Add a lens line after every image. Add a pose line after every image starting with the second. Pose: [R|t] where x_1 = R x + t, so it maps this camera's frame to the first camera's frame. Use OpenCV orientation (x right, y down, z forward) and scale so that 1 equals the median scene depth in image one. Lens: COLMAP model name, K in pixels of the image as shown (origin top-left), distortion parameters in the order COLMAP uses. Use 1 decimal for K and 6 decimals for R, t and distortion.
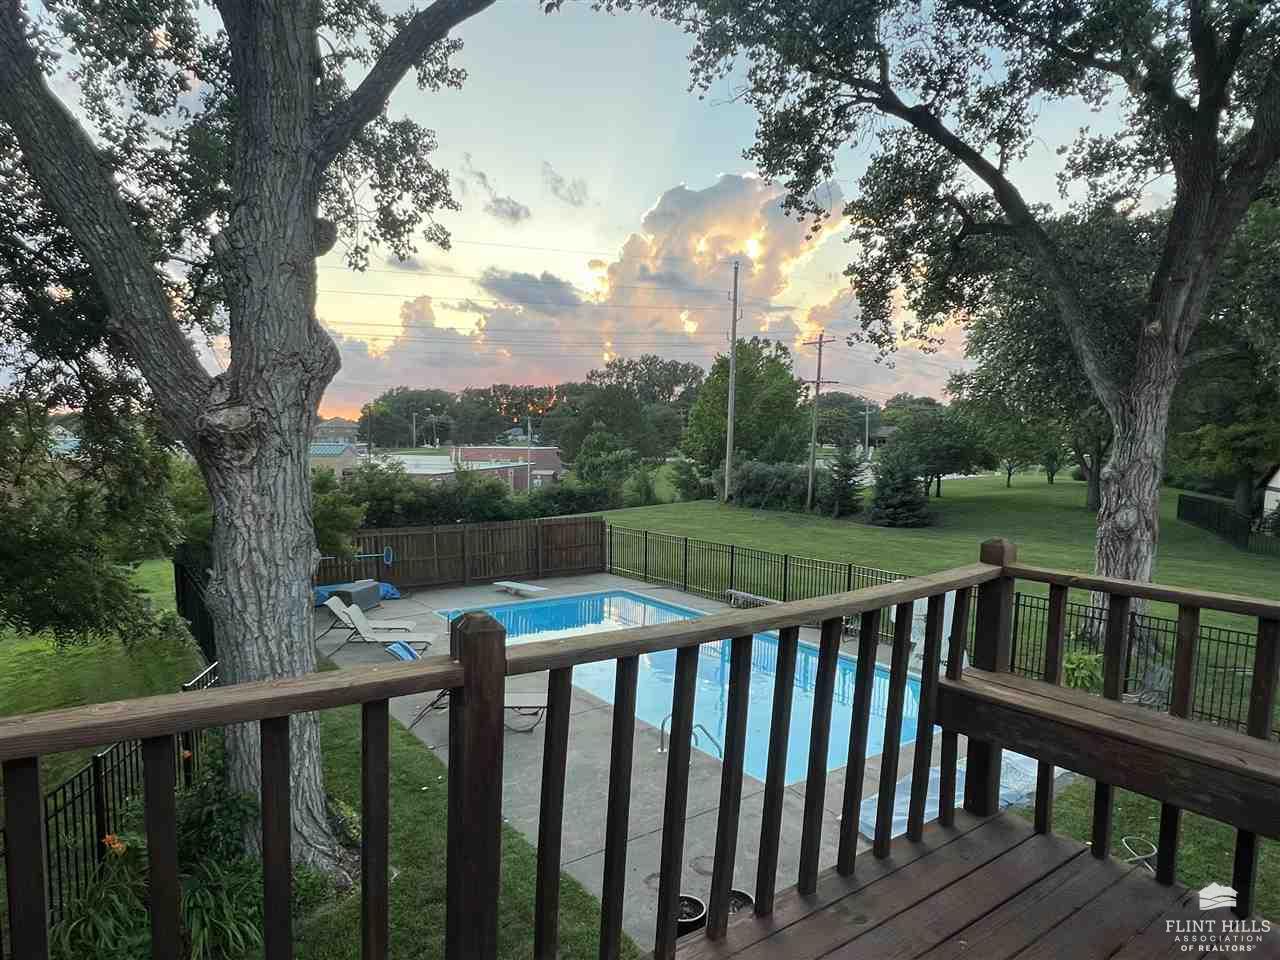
lens RADIAL K [[761.3, 0, 608.9], [0, 761.3, 521.8], [0, 0, 1]] dist [-0.002356, -0.001912]
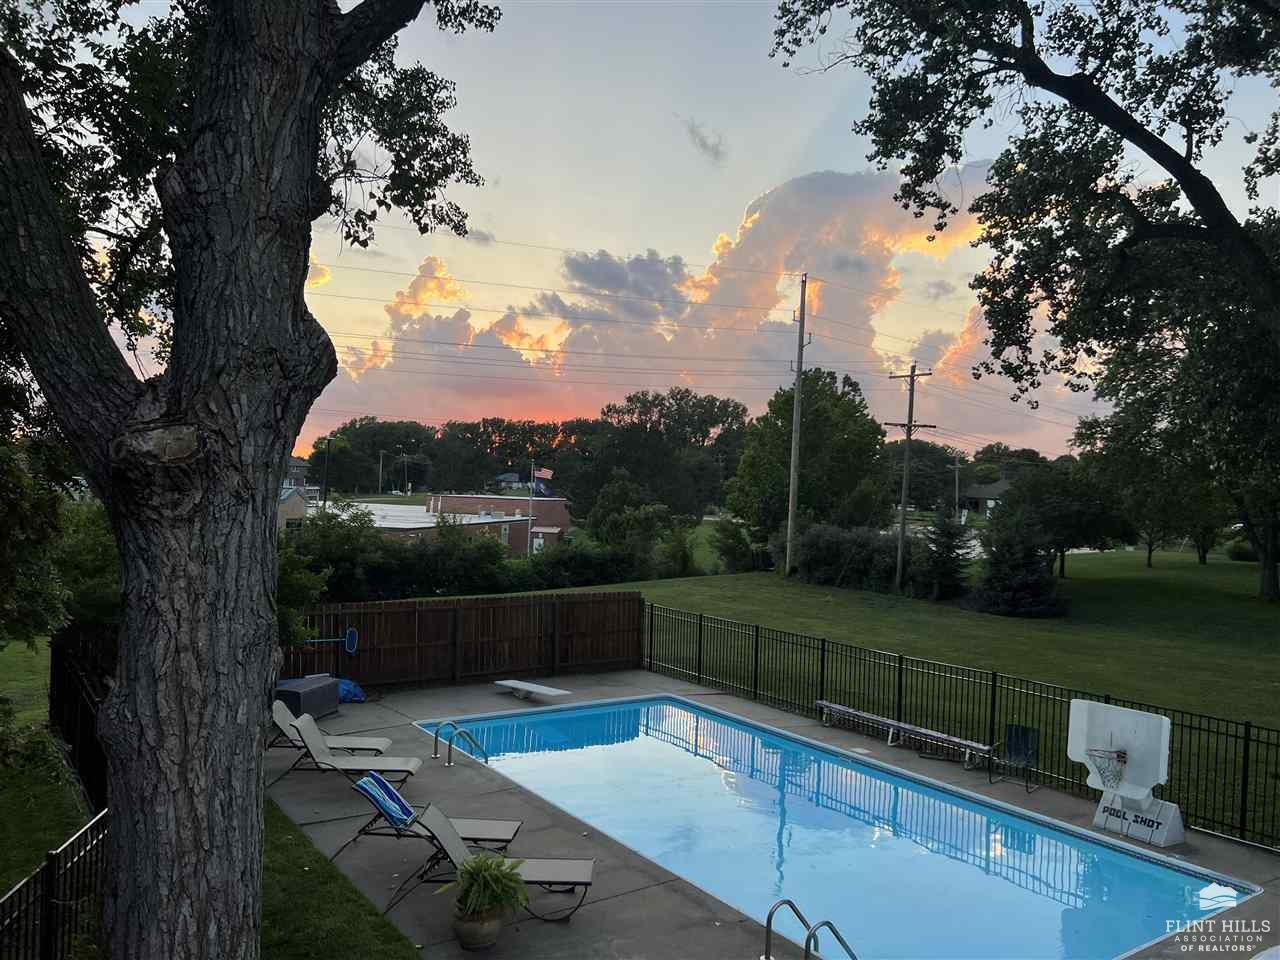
lens RADIAL K [[959.9, 0, 640.0], [0, 959.9, 480.0], [0, 0, 1]] dist [0.047894, -0.052402]
pose [[0.999457, 0.028698, 0.016189, -0.044183], [-0.026570, 0.992527, -0.119098, -0.007491], [-0.019486, 0.118604, 0.992750, 0.074275]]
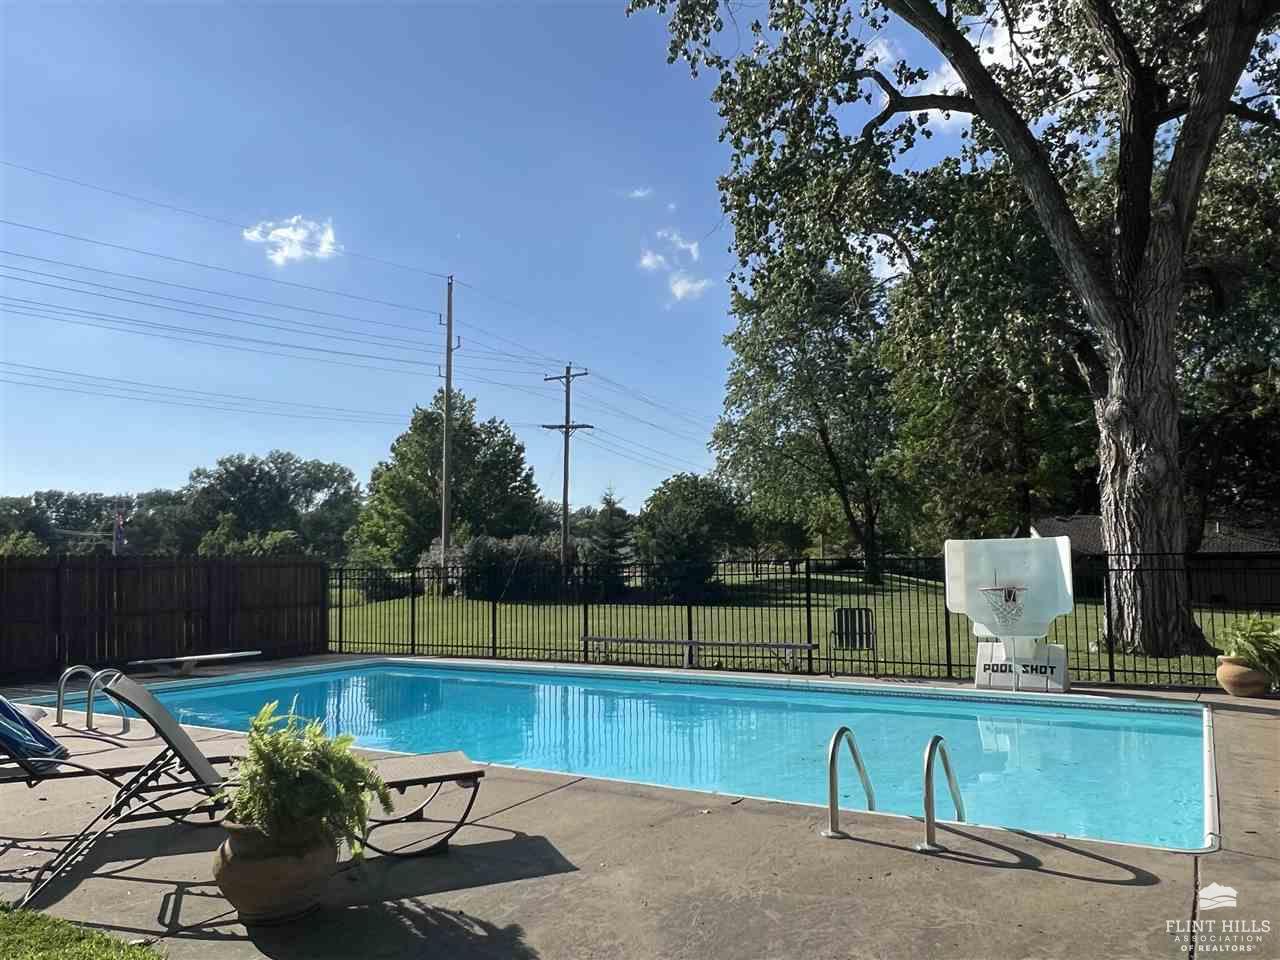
lens RADIAL K [[921.3, 0, 640.0], [0, 921.3, 480.0], [0, 0, 1]] dist [0.039392, -0.061720]
pose [[0.907538, 0.017124, 0.419622, -0.137640], [0.068269, 0.979863, -0.187635, 0.136226], [-0.414385, 0.198933, 0.888094, 0.395518]]
